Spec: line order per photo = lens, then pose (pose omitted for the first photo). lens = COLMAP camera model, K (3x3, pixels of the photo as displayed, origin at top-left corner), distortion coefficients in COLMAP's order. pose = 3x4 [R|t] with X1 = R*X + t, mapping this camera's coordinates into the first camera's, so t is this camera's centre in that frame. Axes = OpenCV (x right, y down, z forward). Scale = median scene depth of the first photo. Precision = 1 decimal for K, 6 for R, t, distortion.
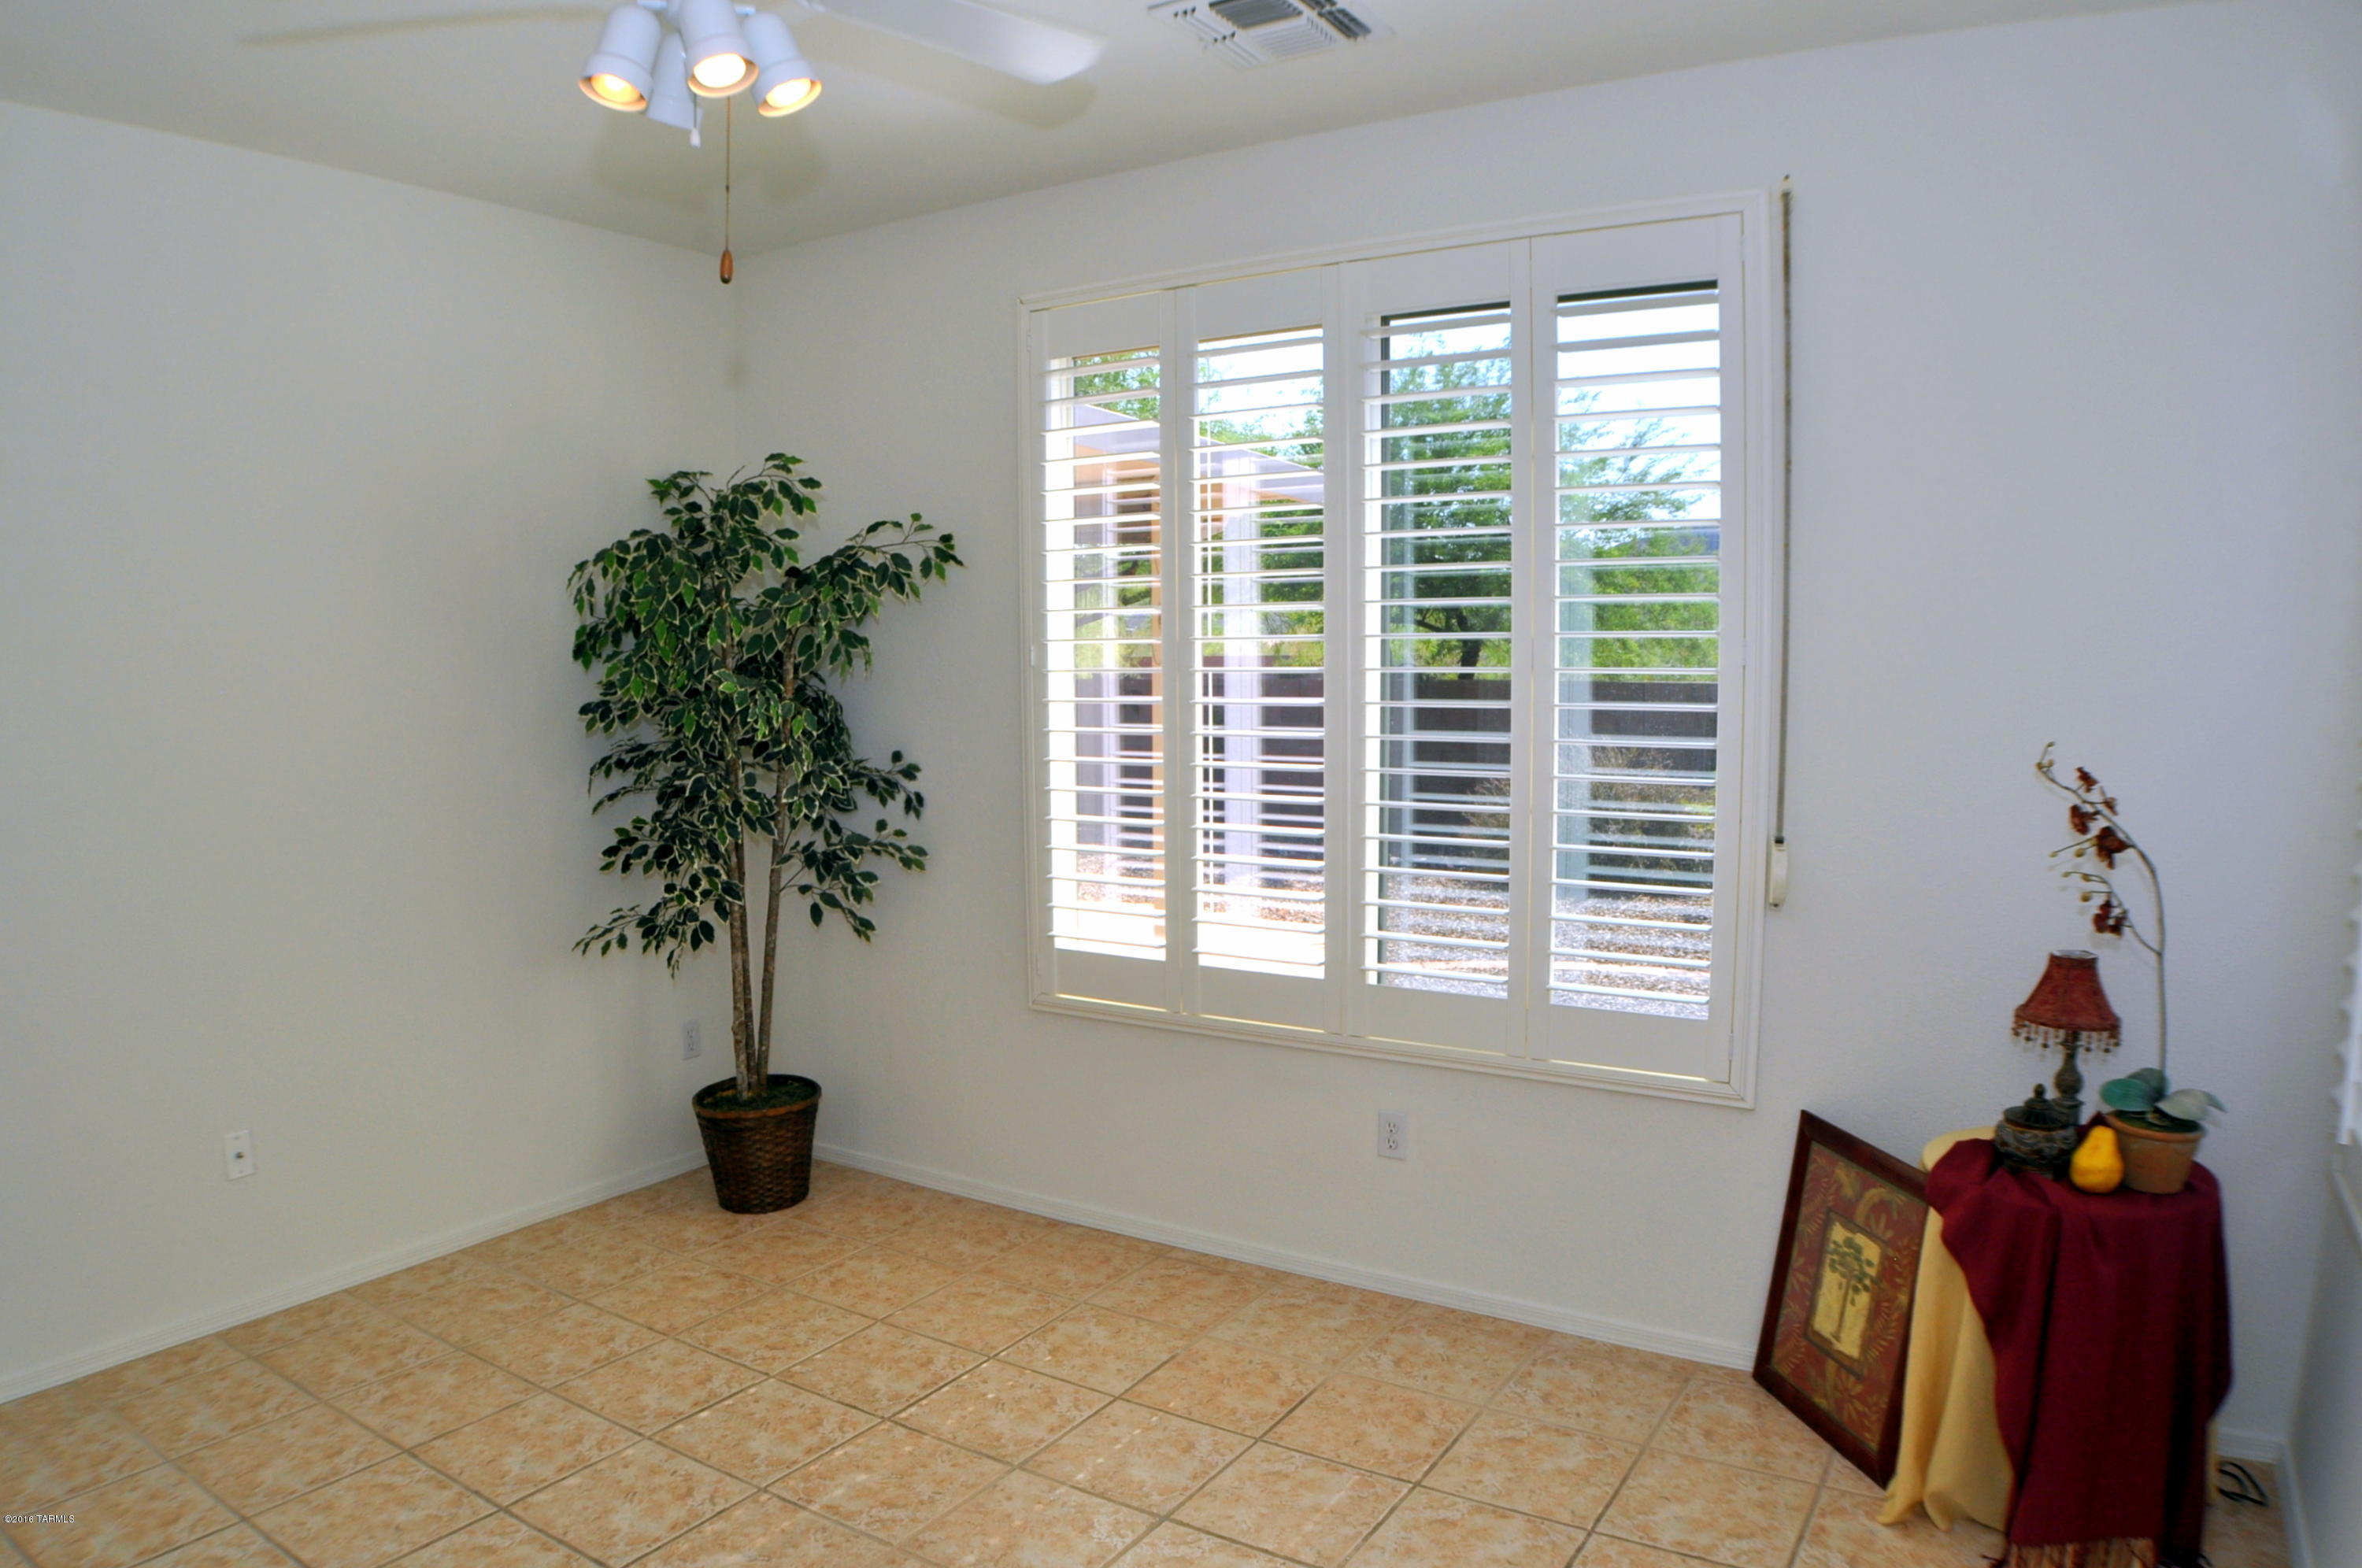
lens RADIAL K [[1565.9, 0, 1181.0], [0, 1565.9, 784.0], [0, 0, 1]] dist [-0.148358, -0.001096]
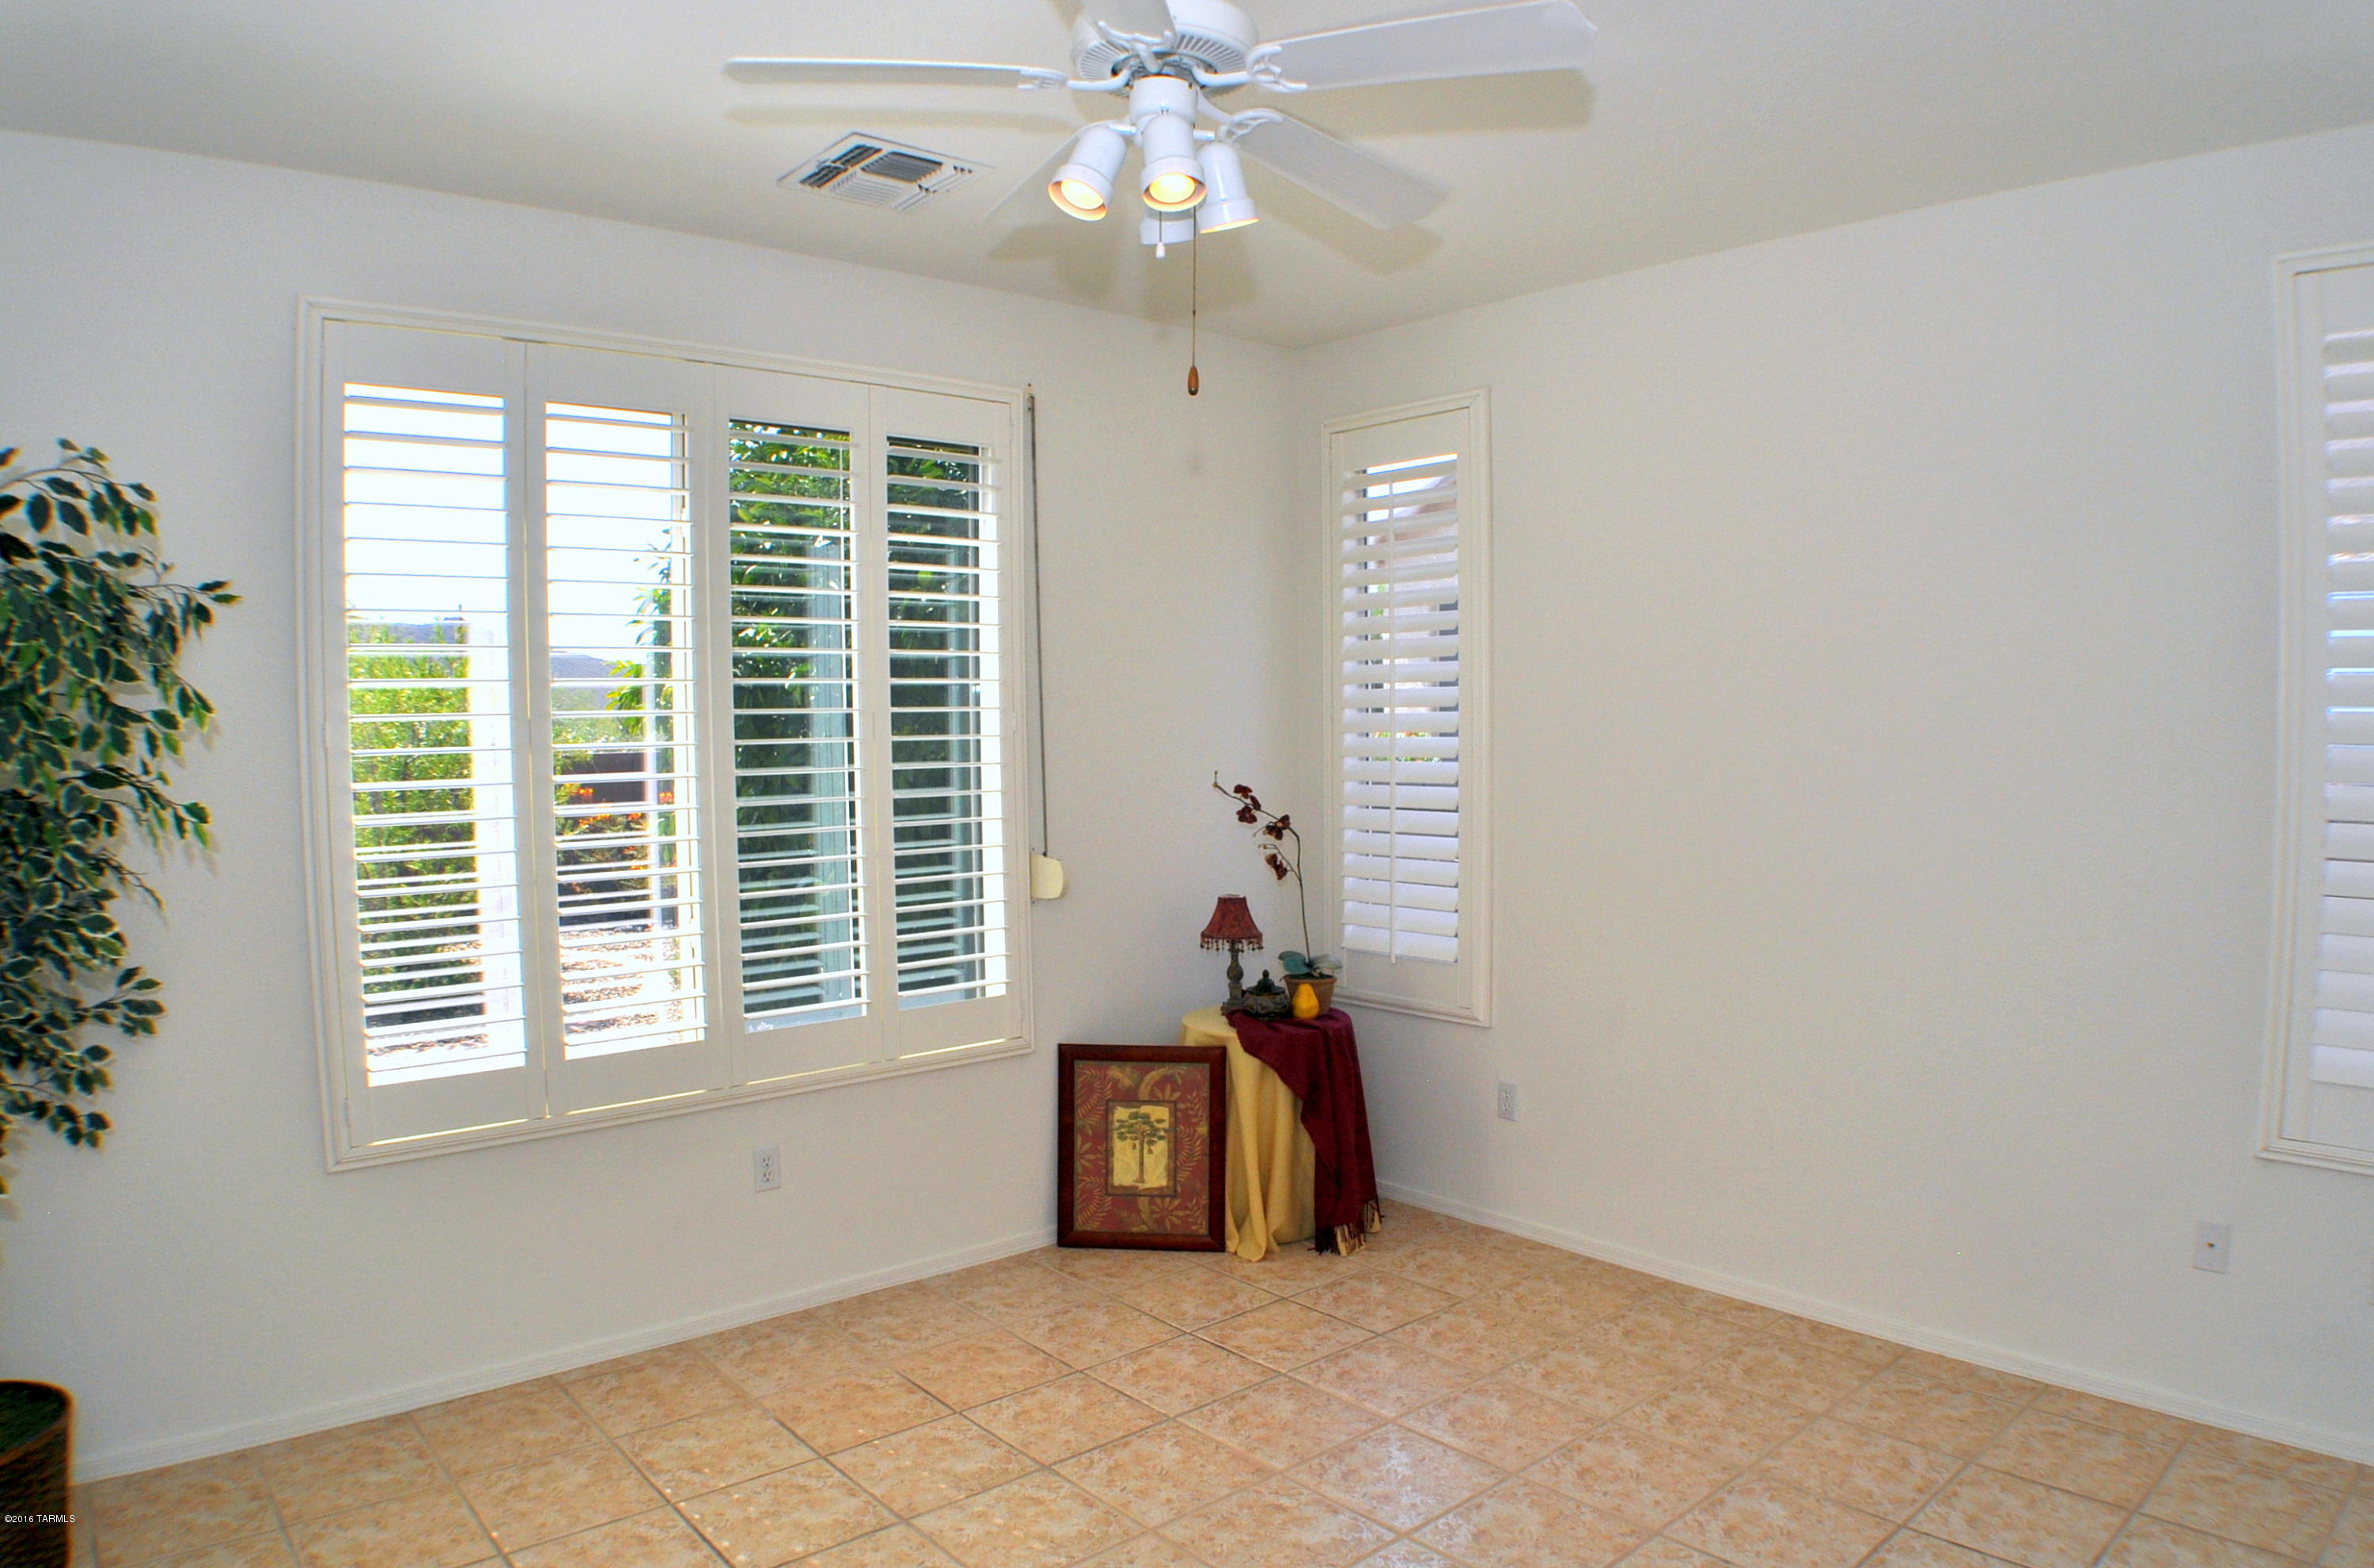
lens RADIAL K [[1569.7, 0, 1187.0], [0, 1569.7, 784.0], [0, 0, 1]] dist [-0.123706, 0.004208]
pose [[0.272723, -0.039064, 0.961299, -0.923631], [0.089087, 0.995908, 0.015196, -0.036442], [-0.957959, 0.081495, 0.275087, 0.453067]]
